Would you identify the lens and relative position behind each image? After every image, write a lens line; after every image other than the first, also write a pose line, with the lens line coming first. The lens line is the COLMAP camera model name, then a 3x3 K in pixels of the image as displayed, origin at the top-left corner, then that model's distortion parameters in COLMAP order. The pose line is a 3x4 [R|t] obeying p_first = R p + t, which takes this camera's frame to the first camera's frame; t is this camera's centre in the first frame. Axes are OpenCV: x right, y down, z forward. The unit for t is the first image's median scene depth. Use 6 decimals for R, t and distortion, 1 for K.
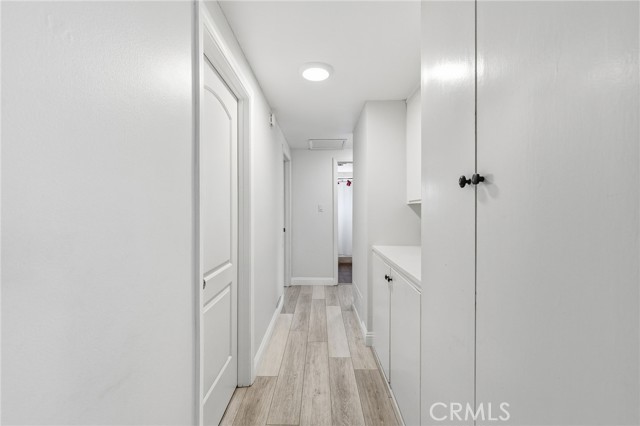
lens RADIAL K [[269.6, 0, 319.4], [0, 269.6, 211.8], [0, 0, 1]] dist [-0.000046, 0.000034]
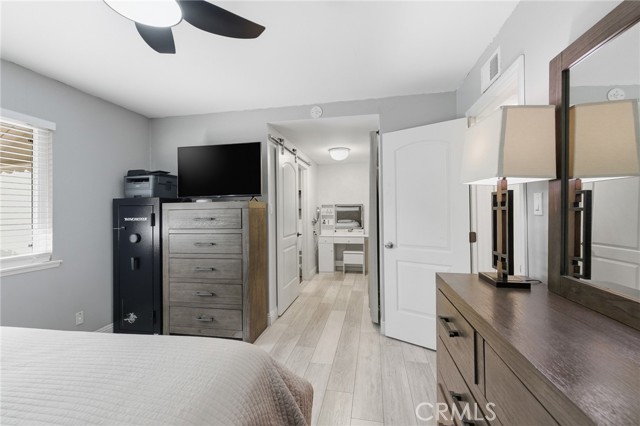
lens RADIAL K [[269.6, 0, 321.2], [0, 269.6, 212.2], [0, 0, 1]] dist [-0.000046, 0.000034]
pose [[-0.983034, 0.003841, 0.183385, -0.022607], [0.005081, 0.999967, 0.006296, -0.017300], [-0.183354, 0.007121, -0.983021, 2.037814]]
